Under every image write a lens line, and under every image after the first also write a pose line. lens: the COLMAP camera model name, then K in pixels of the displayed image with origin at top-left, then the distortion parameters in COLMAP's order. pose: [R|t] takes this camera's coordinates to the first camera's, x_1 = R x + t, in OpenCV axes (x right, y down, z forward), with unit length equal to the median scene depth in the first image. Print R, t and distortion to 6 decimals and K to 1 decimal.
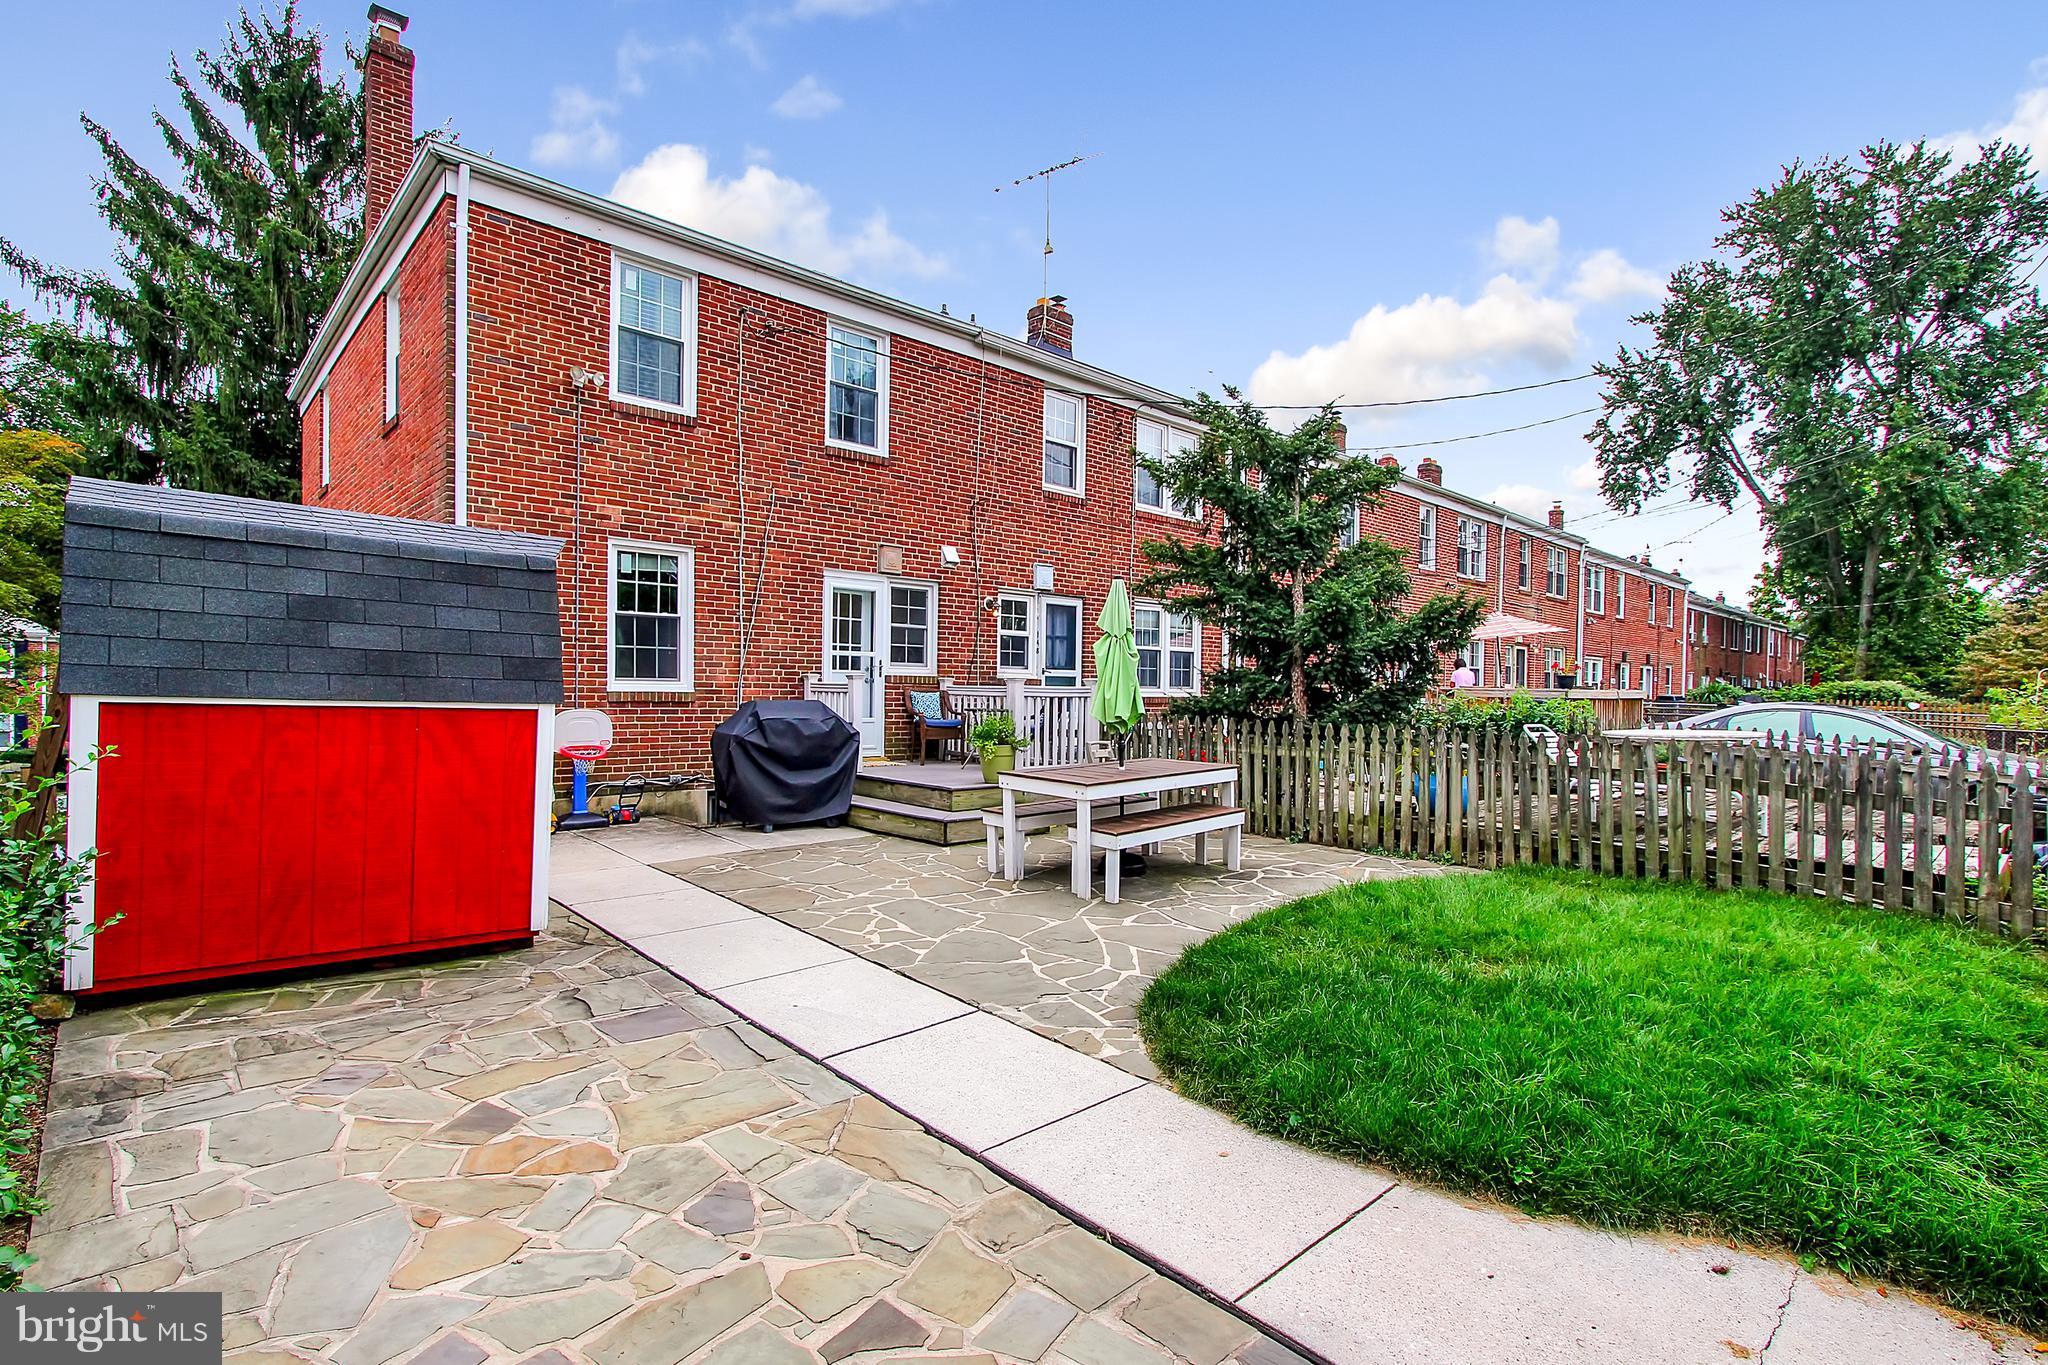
lens RADIAL K [[954.2, 0, 1024.0], [0, 954.2, 672.5], [0, 0, 1]] dist [0.001618, 0.000005]
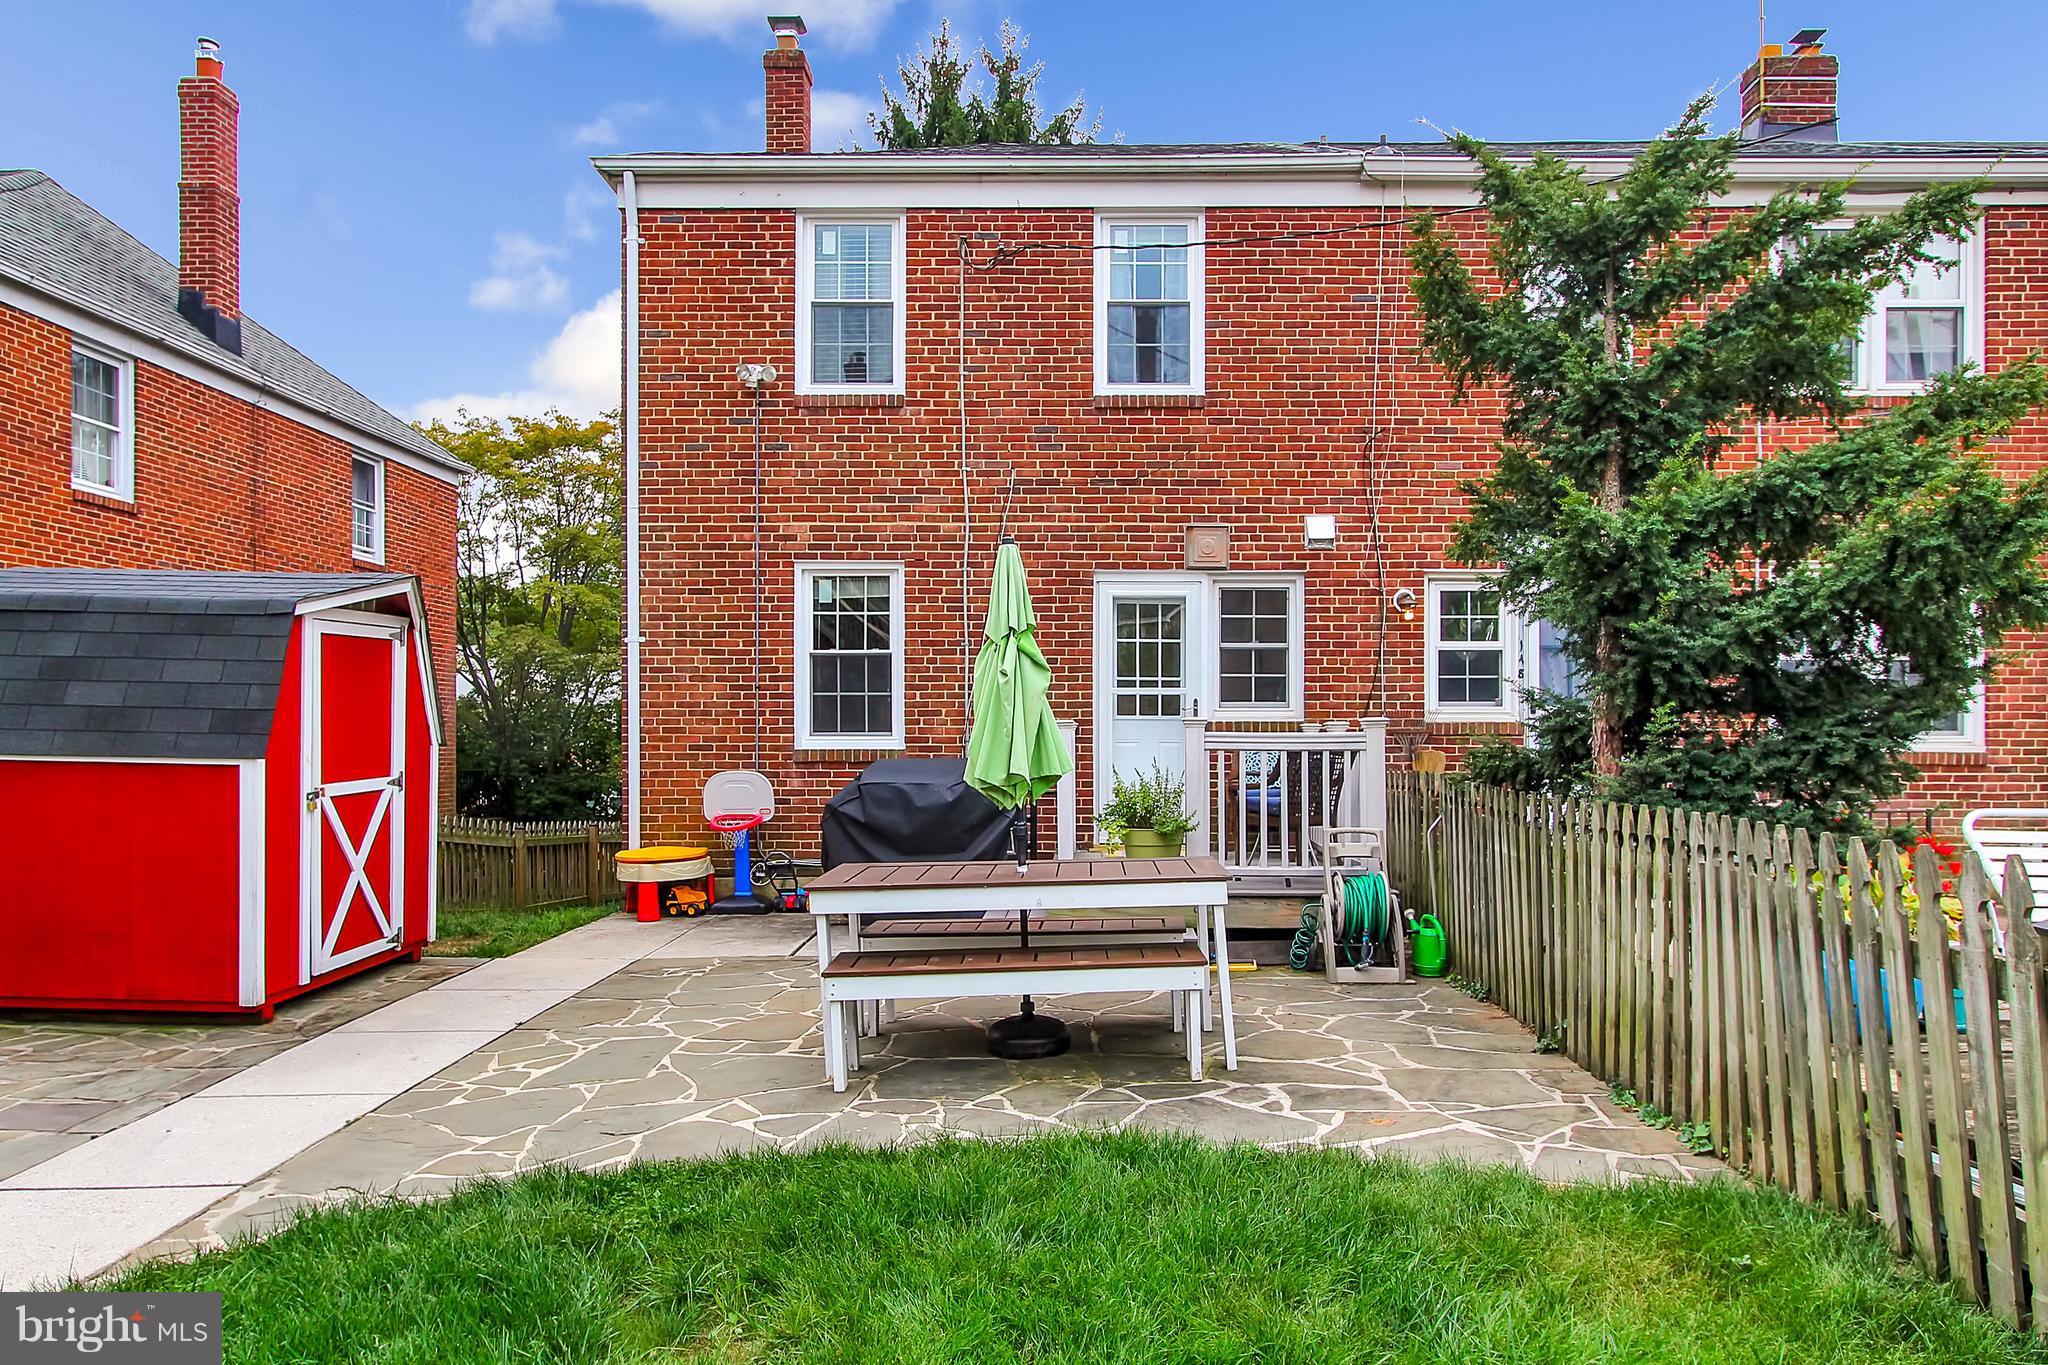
lens RADIAL K [[1320.5, 0, 1023.7], [0, 1320.5, 702.7], [0, 0, 1]] dist [0.001511, 0.002437]
pose [[0.736866, -0.034672, -0.675150, 0.460449], [0.021137, 0.999377, -0.028253, 0.015377], [0.675709, 0.006548, 0.737140, 0.288715]]
